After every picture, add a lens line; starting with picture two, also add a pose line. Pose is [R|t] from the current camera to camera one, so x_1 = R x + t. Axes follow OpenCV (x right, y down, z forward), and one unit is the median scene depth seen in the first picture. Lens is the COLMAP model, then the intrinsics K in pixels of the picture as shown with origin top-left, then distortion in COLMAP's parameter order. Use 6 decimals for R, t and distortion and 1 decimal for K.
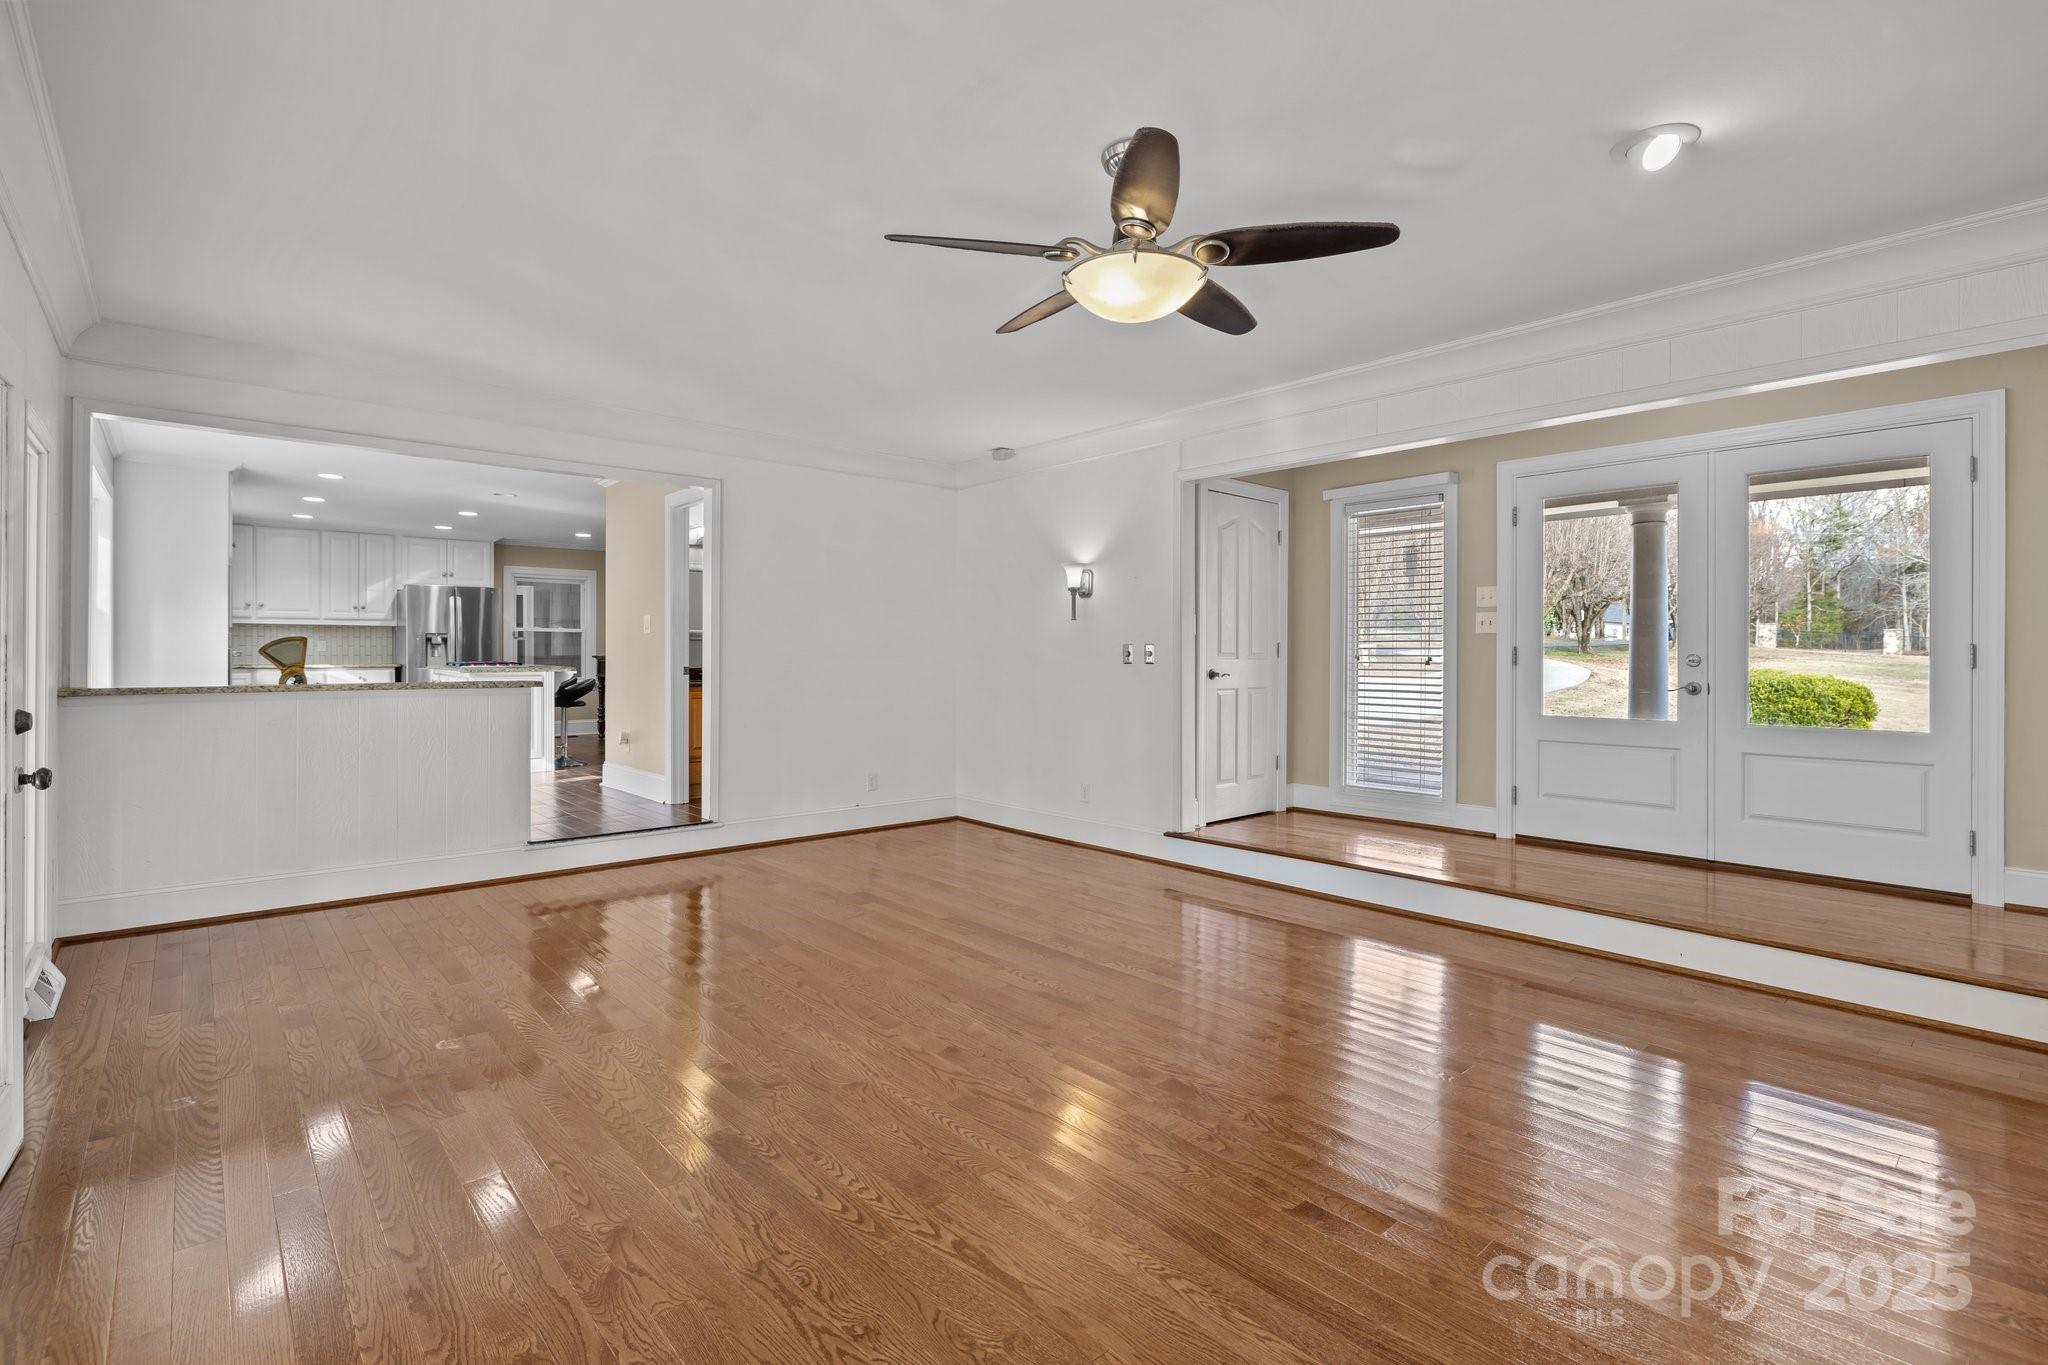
lens RADIAL K [[950.2, 0, 1017.8], [0, 950.2, 666.2], [0, 0, 1]] dist [0.000378, -0.000067]
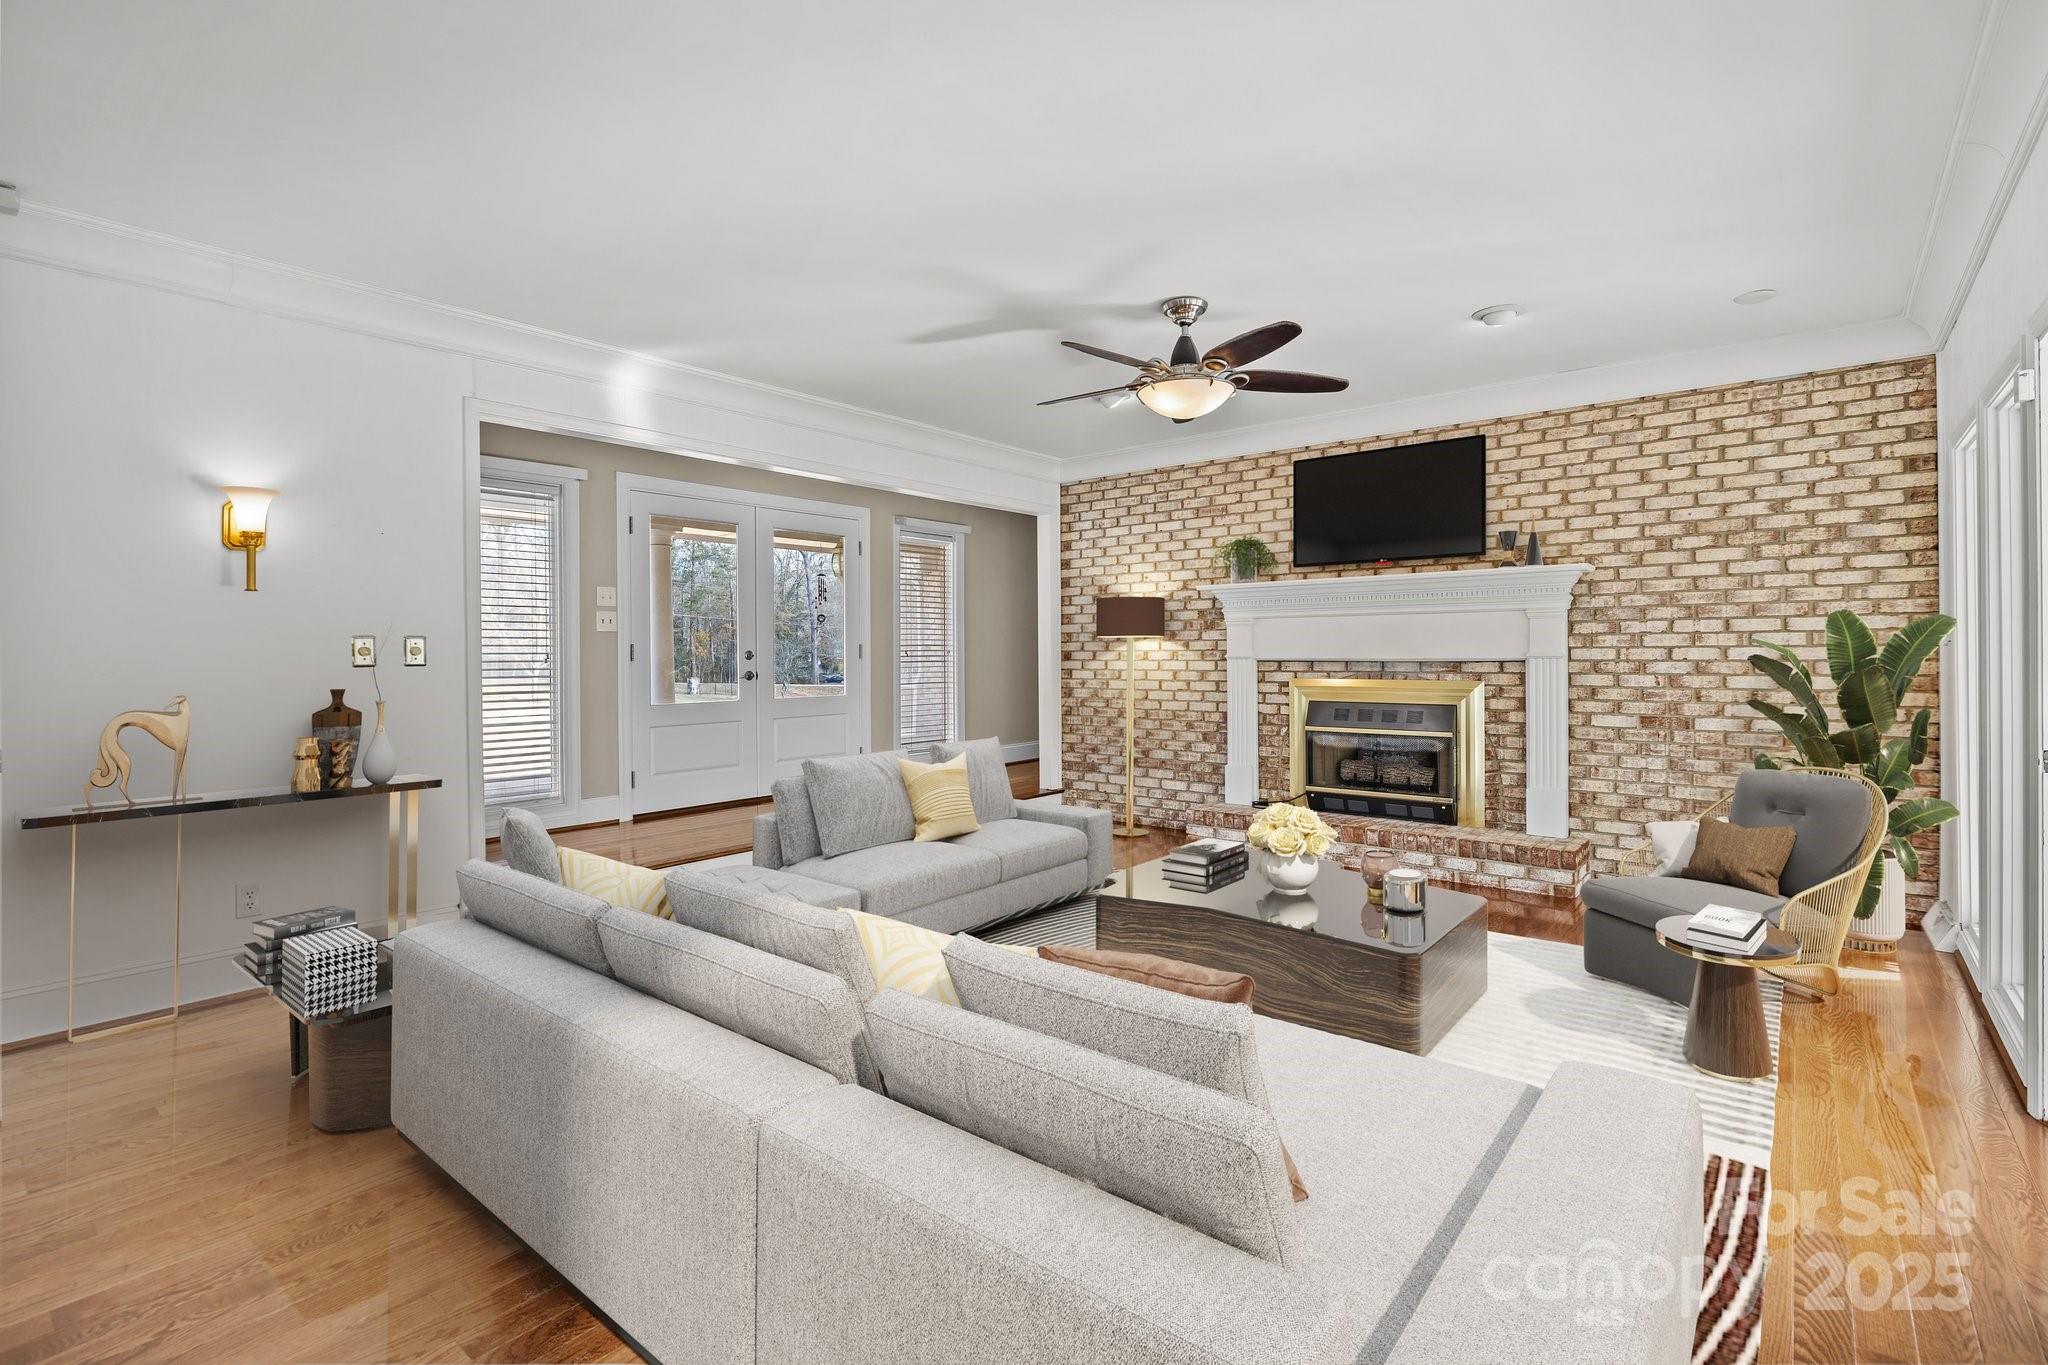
lens RADIAL K [[950.2, 0, 1022.1], [0, 950.2, 660.7], [0, 0, 1]] dist [0.000378, -0.000067]
pose [[-0.161400, -0.009279, 0.986845, -0.630866], [0.017770, 0.999766, 0.012307, -0.007063], [-0.986729, 0.019522, -0.161197, 0.729958]]
